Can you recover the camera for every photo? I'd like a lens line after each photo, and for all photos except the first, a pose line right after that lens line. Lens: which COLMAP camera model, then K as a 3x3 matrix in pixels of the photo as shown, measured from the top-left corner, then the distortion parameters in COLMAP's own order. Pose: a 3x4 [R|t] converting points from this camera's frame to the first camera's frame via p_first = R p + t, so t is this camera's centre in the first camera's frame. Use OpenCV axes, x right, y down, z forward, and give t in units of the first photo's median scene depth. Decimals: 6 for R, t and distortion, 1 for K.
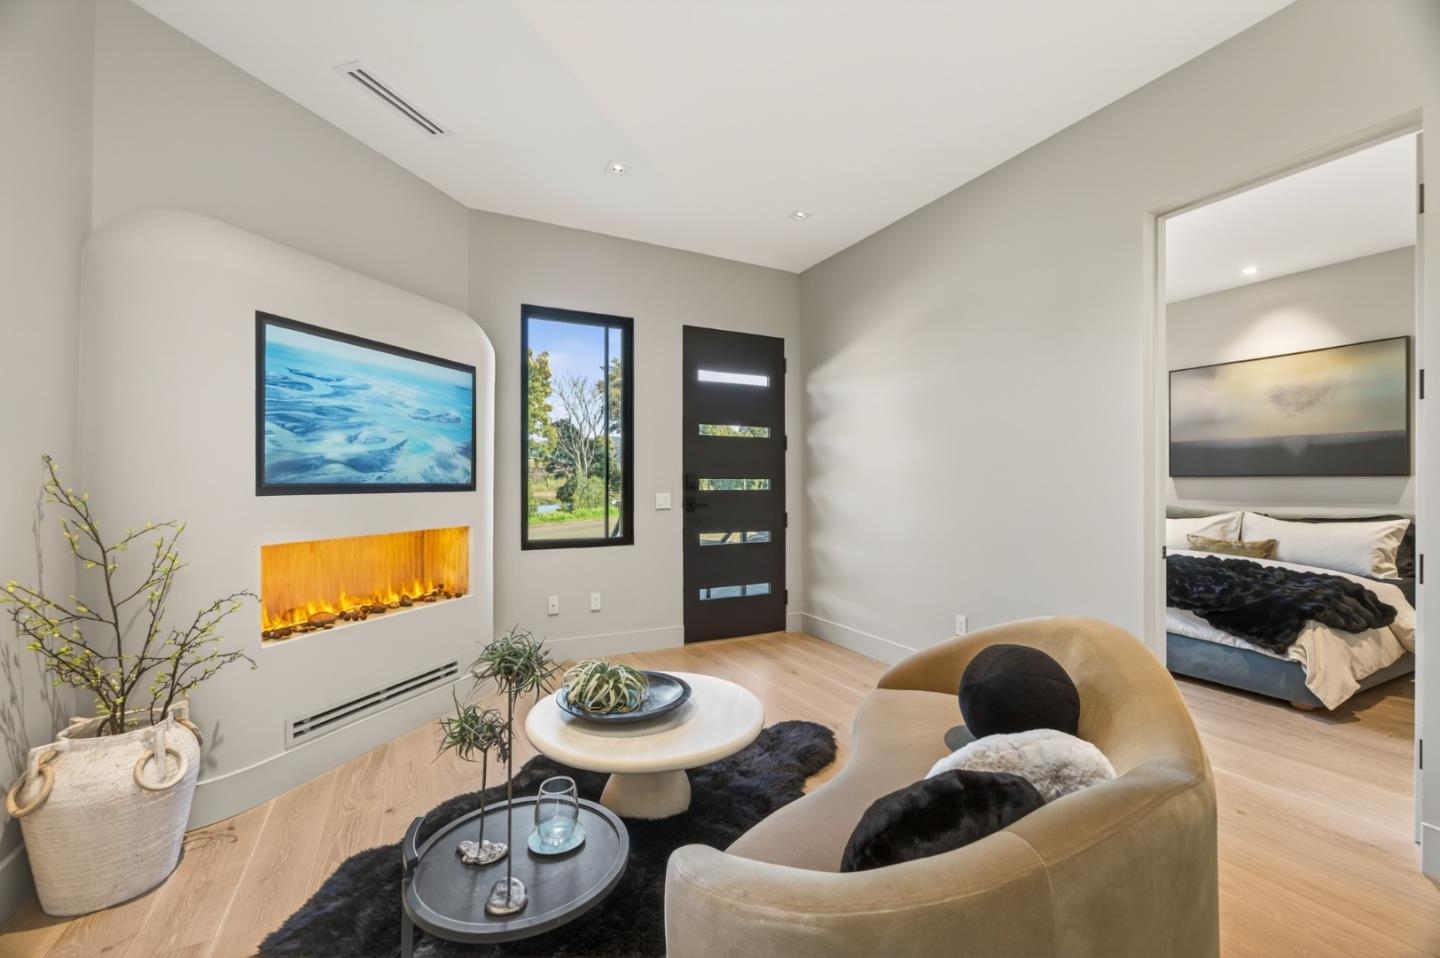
lens RADIAL K [[593.7, 0, 720.0], [0, 593.7, 479.0], [0, 0, 1]] dist [-0.001232, -0.000182]
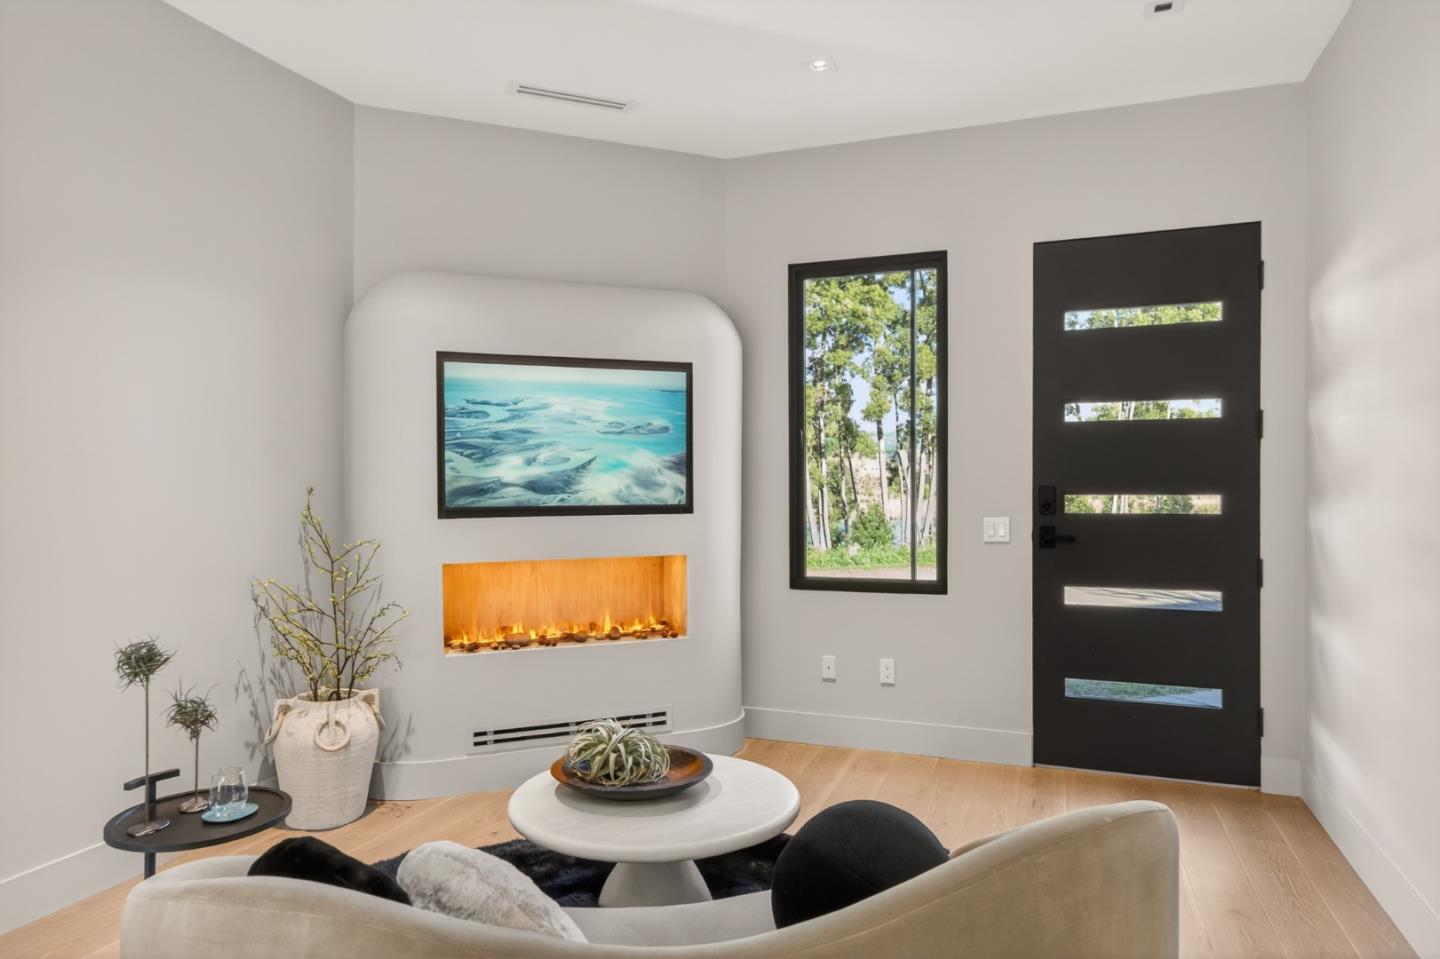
lens RADIAL K [[946.9, 0, 720.0], [0, 946.9, 479.5], [0, 0, 1]] dist [0.000882, 0.001389]
pose [[0.668042, -0.002899, -0.744118, 0.692273], [0.010851, 0.999924, 0.005846, -0.038651], [0.744045, -0.011980, 0.668023, 0.164322]]
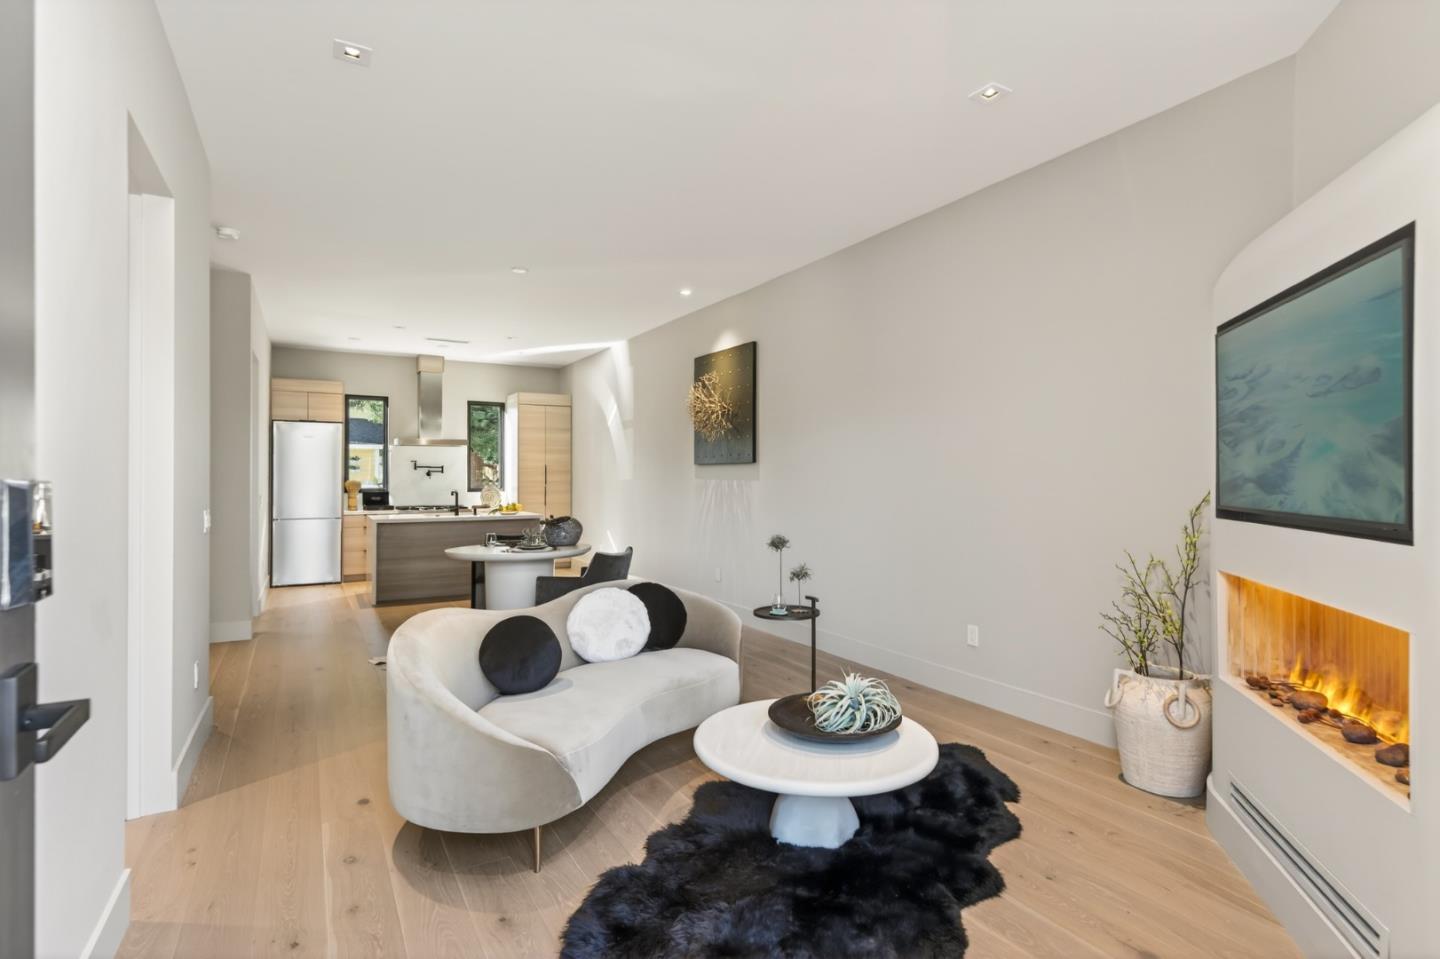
lens RADIAL K [[691.2, 0, 720.0], [0, 691.2, 479.5], [0, 0, 1]] dist [-0.000768, -0.000087]
pose [[-0.999152, 0.003807, -0.041008, 0.063655], [0.003992, 0.999982, -0.004426, -0.025124], [0.040991, -0.004586, -0.999149, 1.643297]]
